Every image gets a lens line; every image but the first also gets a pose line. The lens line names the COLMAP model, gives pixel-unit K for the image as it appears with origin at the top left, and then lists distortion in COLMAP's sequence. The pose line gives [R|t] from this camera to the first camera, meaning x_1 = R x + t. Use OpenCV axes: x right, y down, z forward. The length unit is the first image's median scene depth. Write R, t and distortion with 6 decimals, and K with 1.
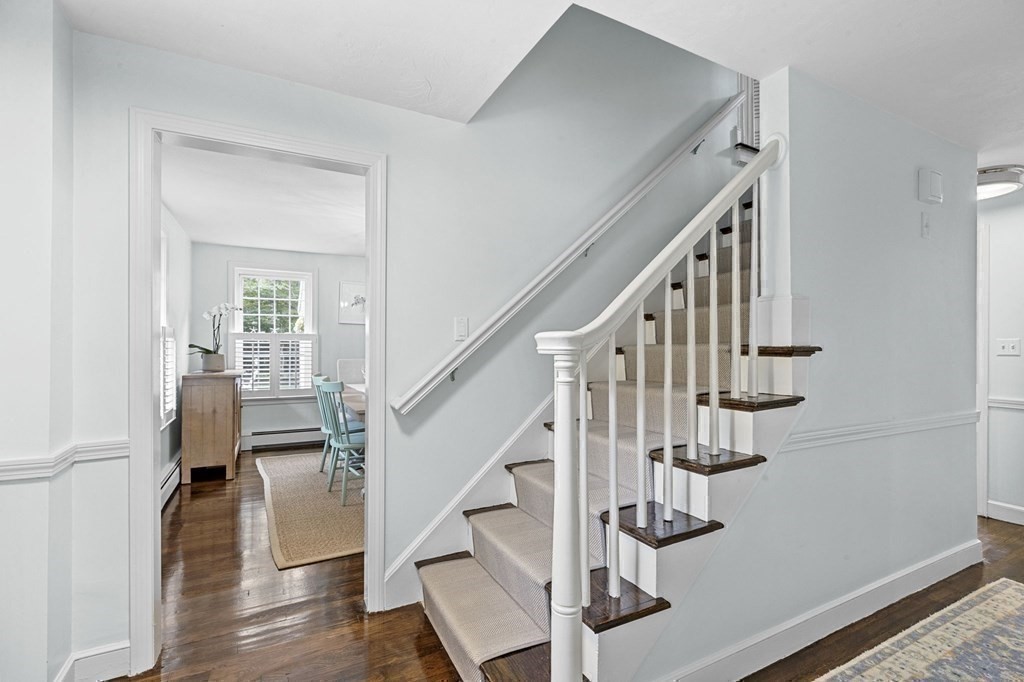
lens RADIAL K [[465.0, 0, 504.1], [0, 465.0, 341.2], [0, 0, 1]] dist [-0.002634, 0.002942]
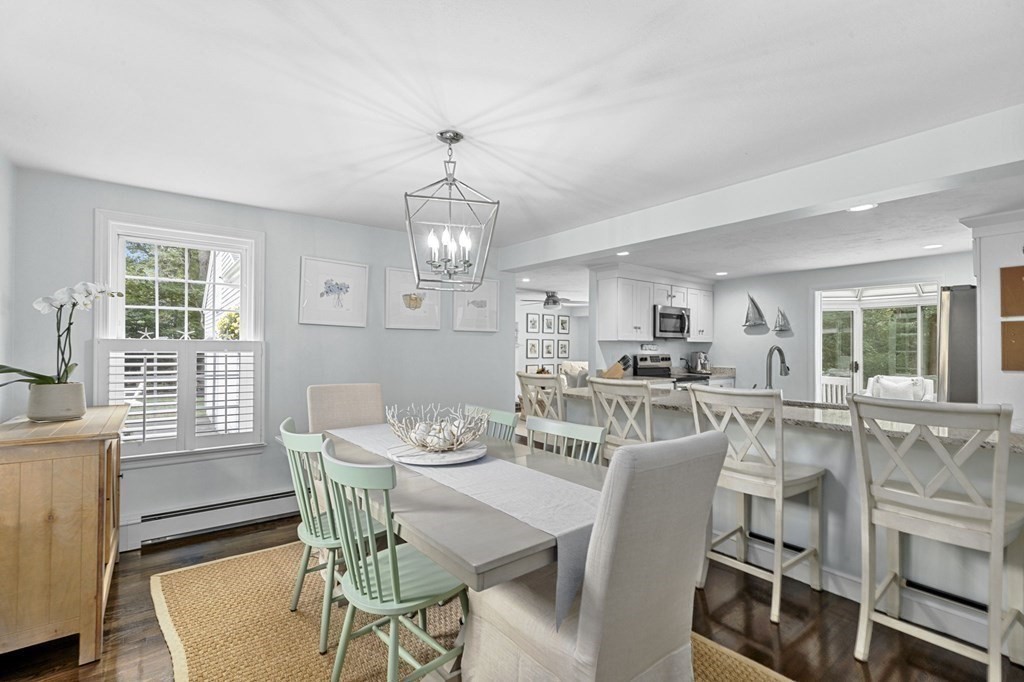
lens RADIAL K [[465.0, 0, 506.6], [0, 465.0, 341.8], [0, 0, 1]] dist [-0.002634, 0.002942]
pose [[0.984453, 0.003024, 0.175623, -0.210233], [-0.001950, 0.999978, -0.006284, -0.012352], [-0.175638, 0.005844, 0.984437, 0.373765]]
